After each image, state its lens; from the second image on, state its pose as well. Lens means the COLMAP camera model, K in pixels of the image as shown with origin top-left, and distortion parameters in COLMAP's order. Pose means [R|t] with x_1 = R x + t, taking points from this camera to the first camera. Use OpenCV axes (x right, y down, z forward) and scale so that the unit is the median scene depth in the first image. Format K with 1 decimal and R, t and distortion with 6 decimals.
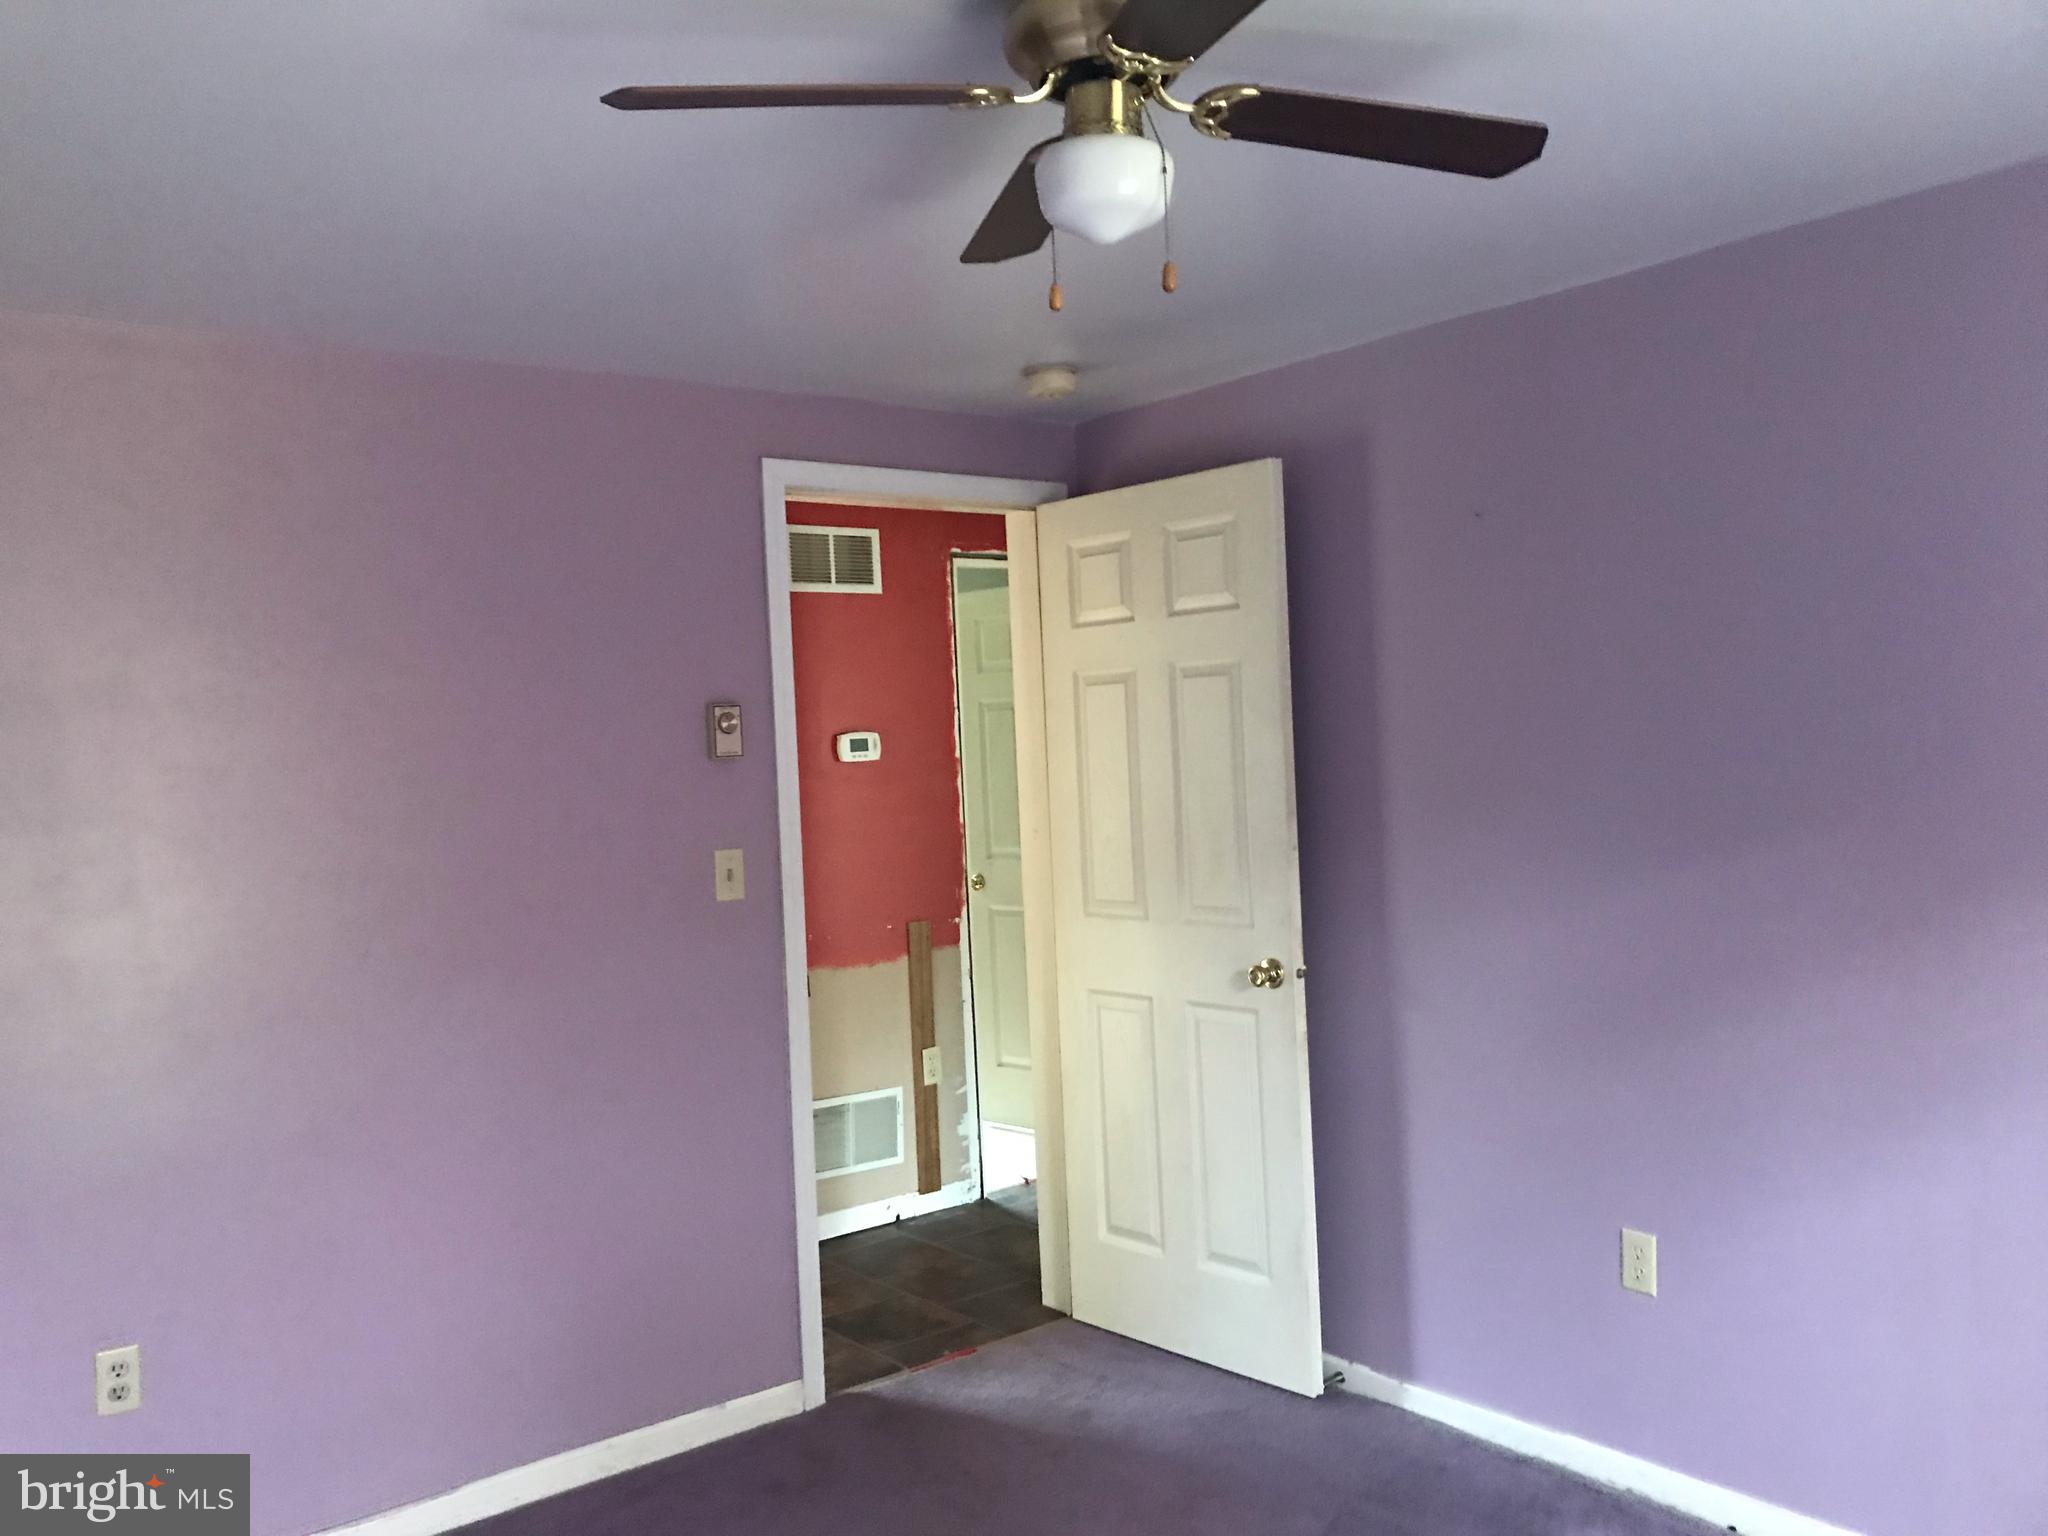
lens RADIAL K [[1713.2, 0, 1024.0], [0, 1713.2, 768.0], [0, 0, 1]] dist [0.048059, 0.000935]
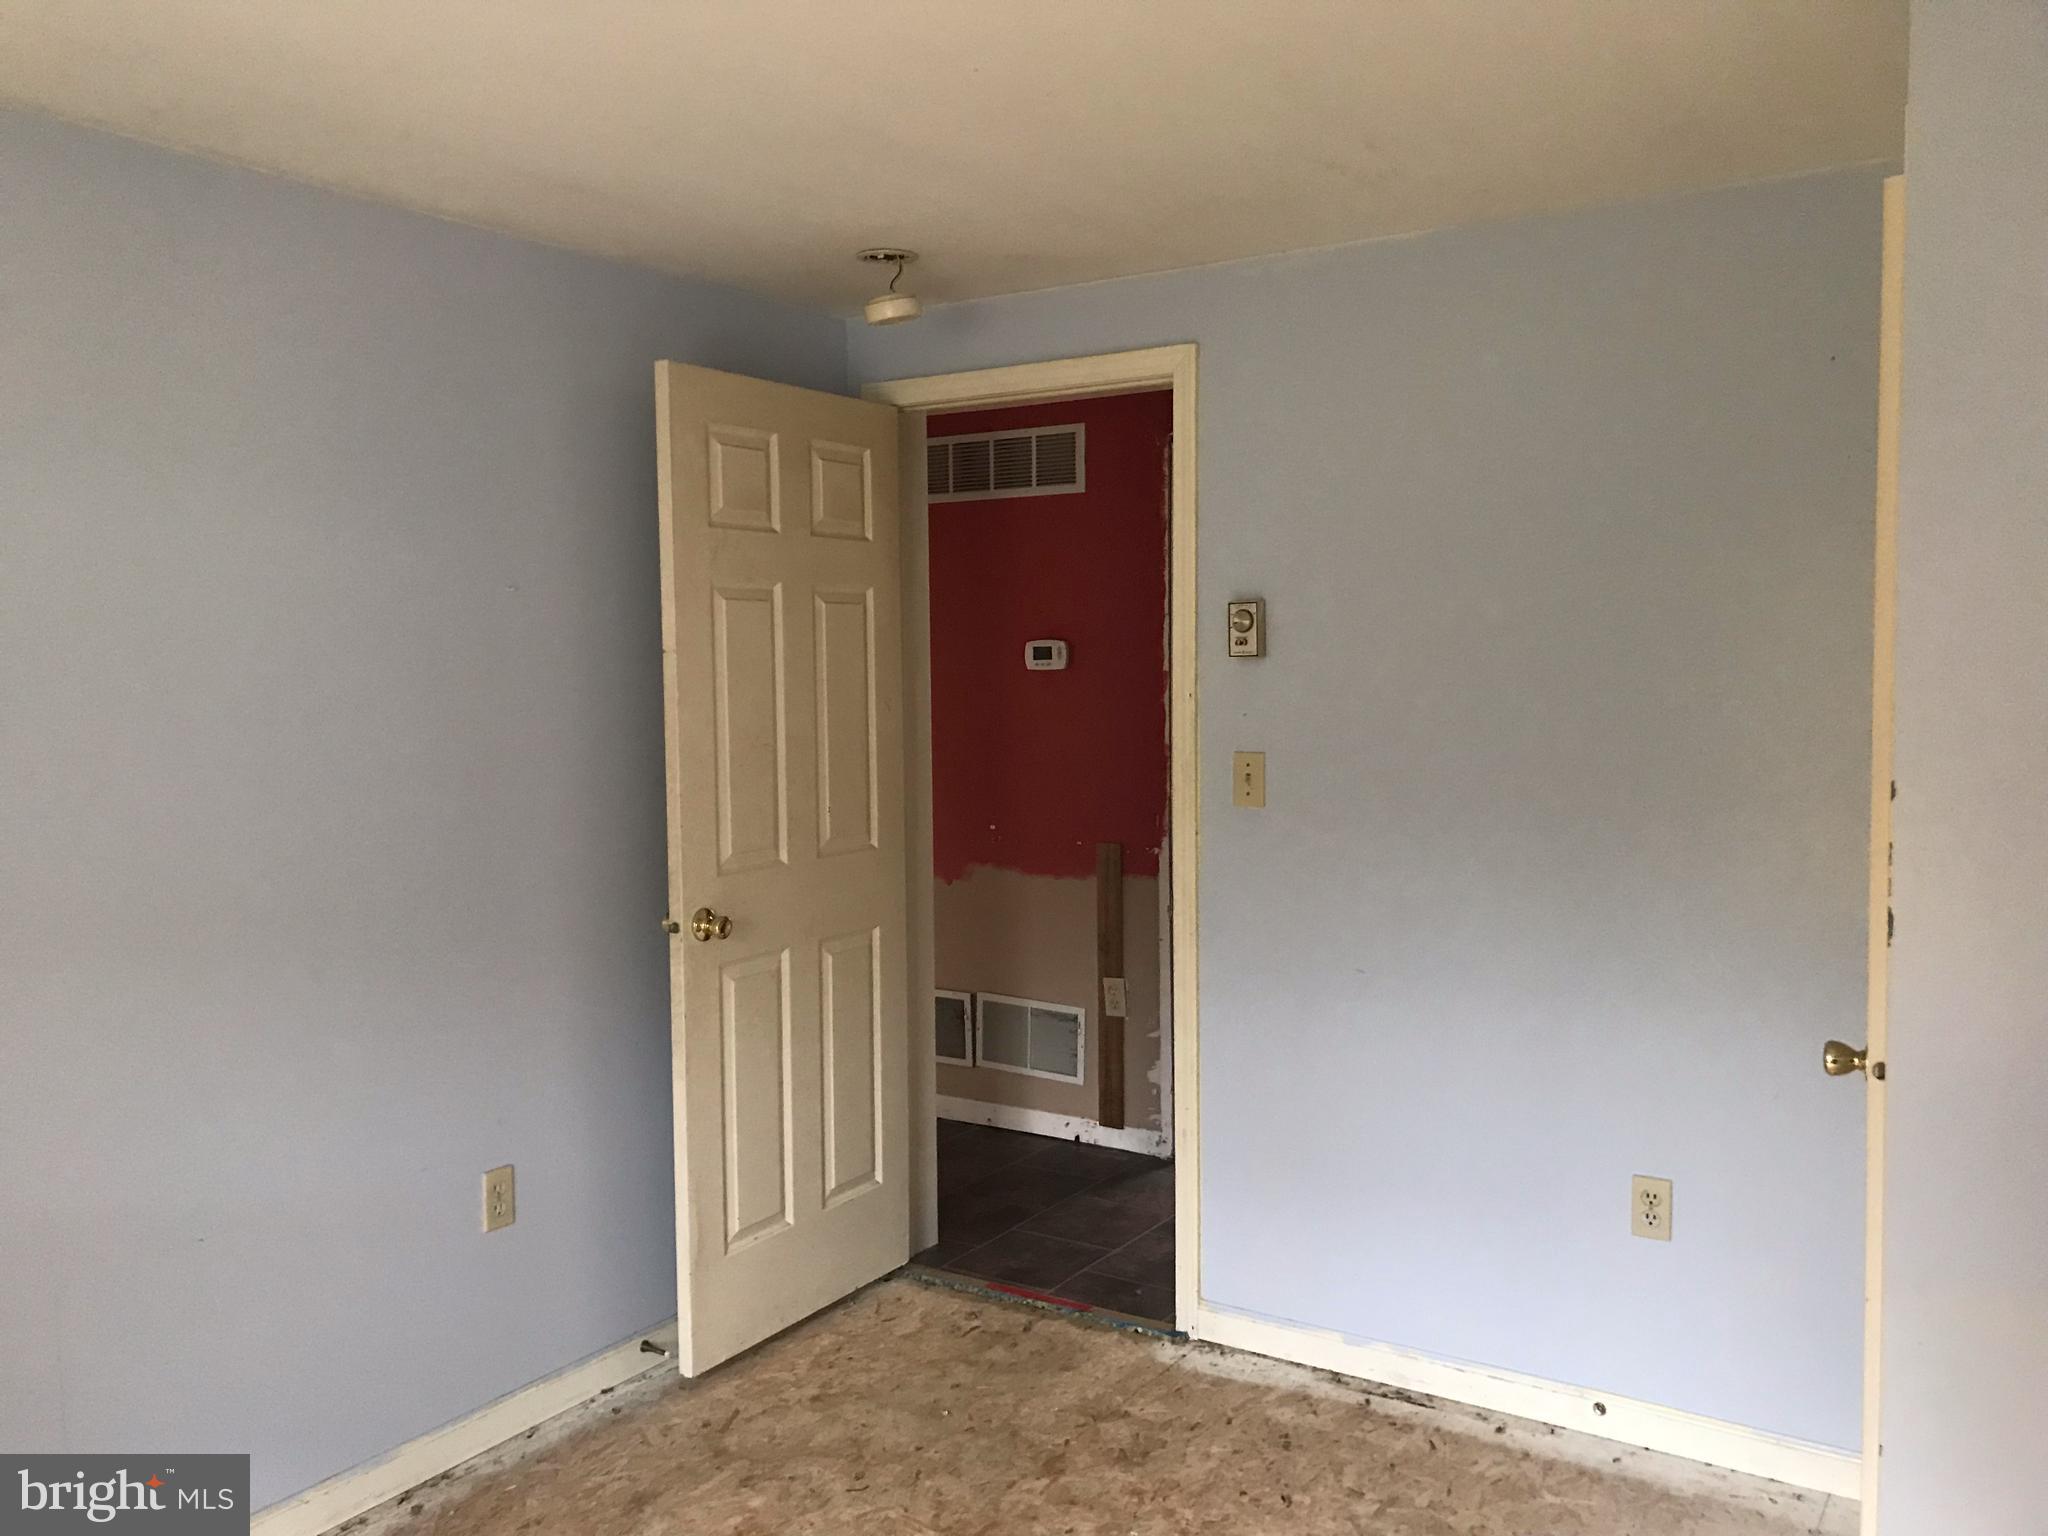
lens RADIAL K [[1713.2, 0, 1024.0], [0, 1713.2, 768.0], [0, 0, 1]] dist [0.048059, 0.000935]
pose [[0.305288, 0.121608, -0.944463, 0.814492], [-0.014565, 0.992293, 0.123058, -0.067082], [0.952149, -0.023812, 0.304707, 0.677950]]
